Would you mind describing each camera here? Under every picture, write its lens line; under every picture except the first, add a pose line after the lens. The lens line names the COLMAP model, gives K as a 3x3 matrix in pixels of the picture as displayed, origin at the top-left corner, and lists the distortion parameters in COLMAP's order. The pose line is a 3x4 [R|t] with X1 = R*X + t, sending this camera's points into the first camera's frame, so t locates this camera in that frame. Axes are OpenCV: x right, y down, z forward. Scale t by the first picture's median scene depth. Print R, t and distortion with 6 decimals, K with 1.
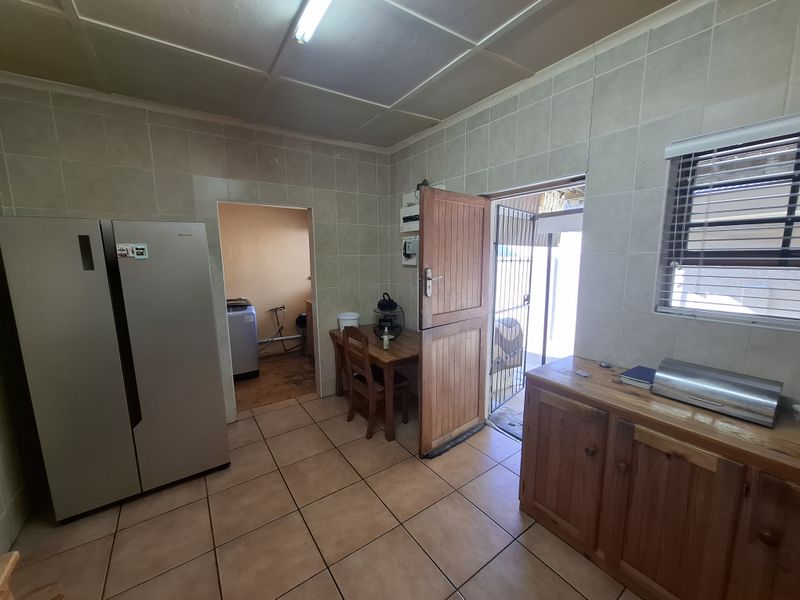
lens RADIAL K [[315.2, 0, 397.6], [0, 315.2, 299.8], [0, 0, 1]] dist [-0.012062, 0.004437]
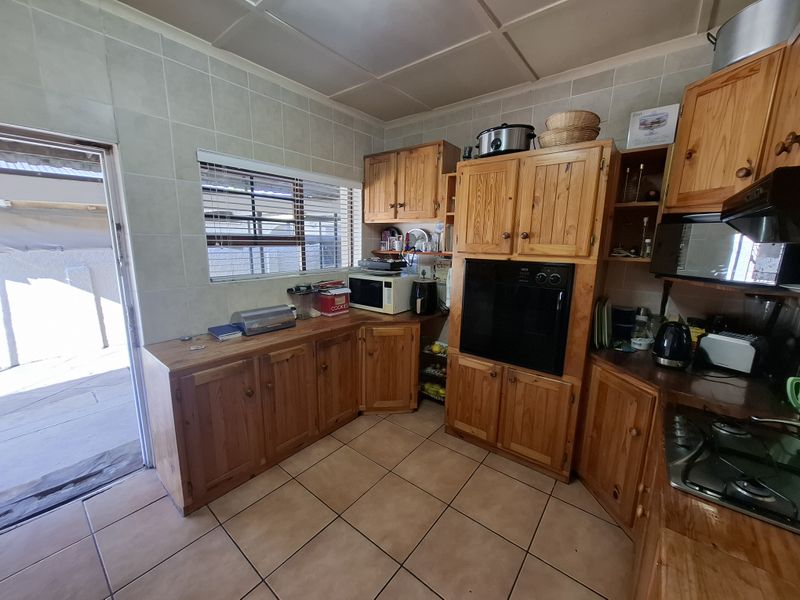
lens RADIAL K [[315.2, 0, 397.6], [0, 315.2, 299.8], [0, 0, 1]] dist [-0.012062, 0.004437]
pose [[-0.274664, -0.172241, 0.945988, -0.584408], [0.124795, 0.969119, 0.212686, -0.066780], [-0.953408, 0.176471, -0.244687, 0.570675]]
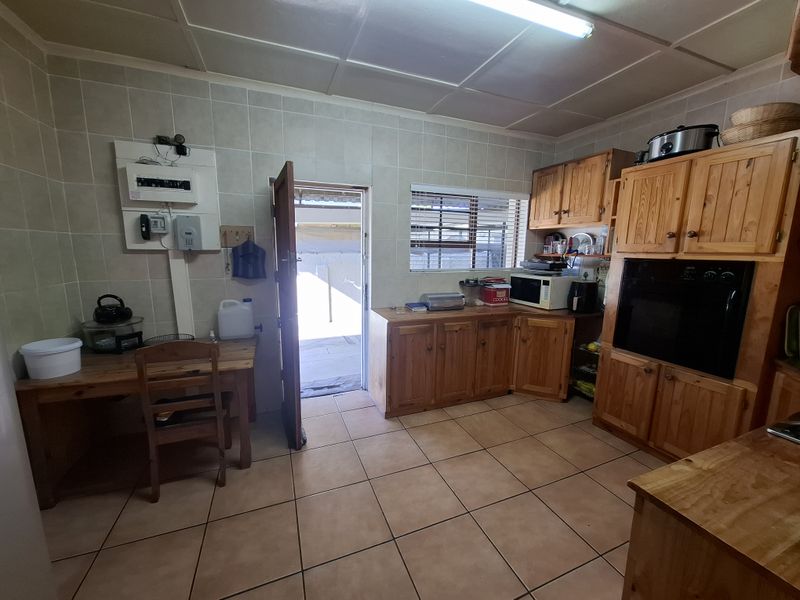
lens RADIAL K [[315.2, 0, 397.6], [0, 315.2, 299.8], [0, 0, 1]] dist [-0.012062, 0.004437]
pose [[0.232873, -0.142872, 0.961955, -0.974701], [0.124979, 0.985344, 0.116090, -0.025336], [-0.964443, 0.093190, 0.247317, 0.593820]]
